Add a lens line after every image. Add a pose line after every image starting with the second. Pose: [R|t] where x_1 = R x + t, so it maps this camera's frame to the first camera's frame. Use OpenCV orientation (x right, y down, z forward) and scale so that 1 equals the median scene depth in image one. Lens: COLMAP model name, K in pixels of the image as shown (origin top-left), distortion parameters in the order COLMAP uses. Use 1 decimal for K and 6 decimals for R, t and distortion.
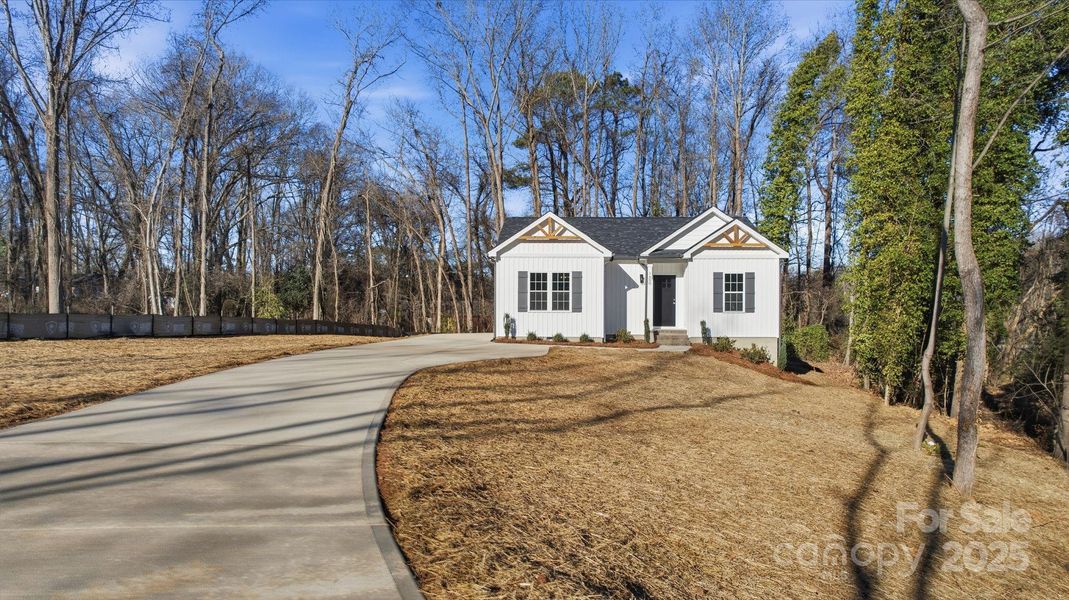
lens RADIAL K [[687.0, 0, 534.5], [0, 687.0, 300.0], [0, 0, 1]] dist [-0.074656, 0.067904]
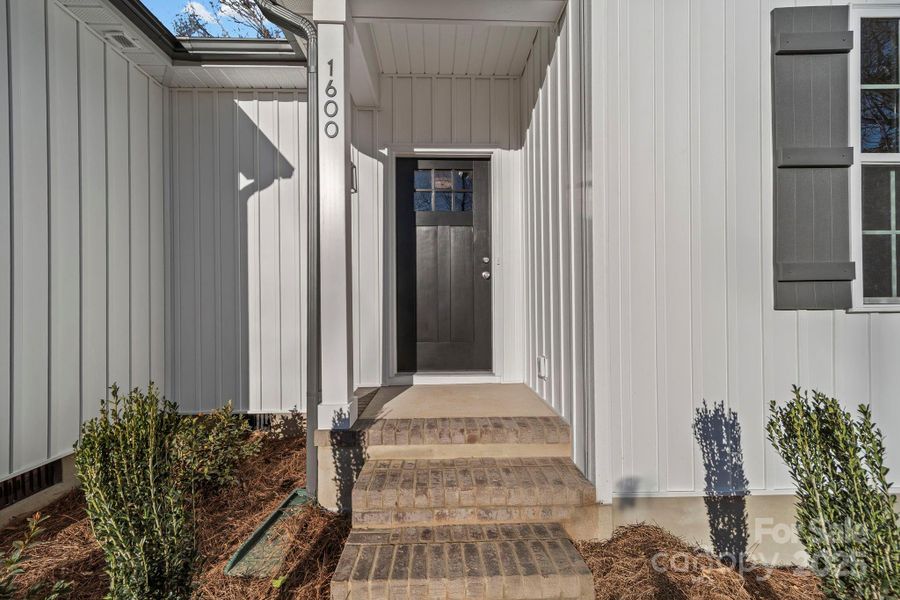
lens RADIAL K [[327.4, 0, 449.2], [0, 327.4, 288.1], [0, 0, 1]] dist [0.000884, 0.000046]
pose [[0.994601, -0.014399, 0.102766, 0.188179], [0.015538, 0.999826, -0.010289, 0.013951], [-0.102600, 0.011830, 0.994652, 0.925238]]
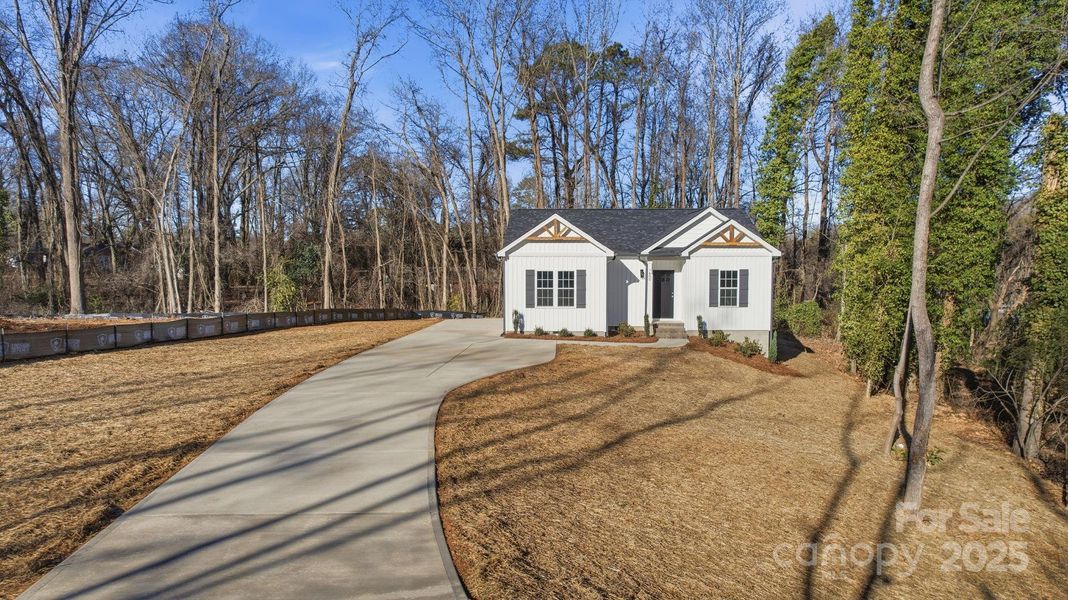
lens RADIAL K [[686.3, 0, 534.0], [0, 686.3, 300.0], [0, 0, 1]] dist [-0.074656, 0.067904]
pose [[0.999982, -0.005881, 0.000754, -0.011721], [0.005821, 0.997955, 0.063659, -0.060610], [-0.001127, -0.063653, 0.997971, -0.059219]]
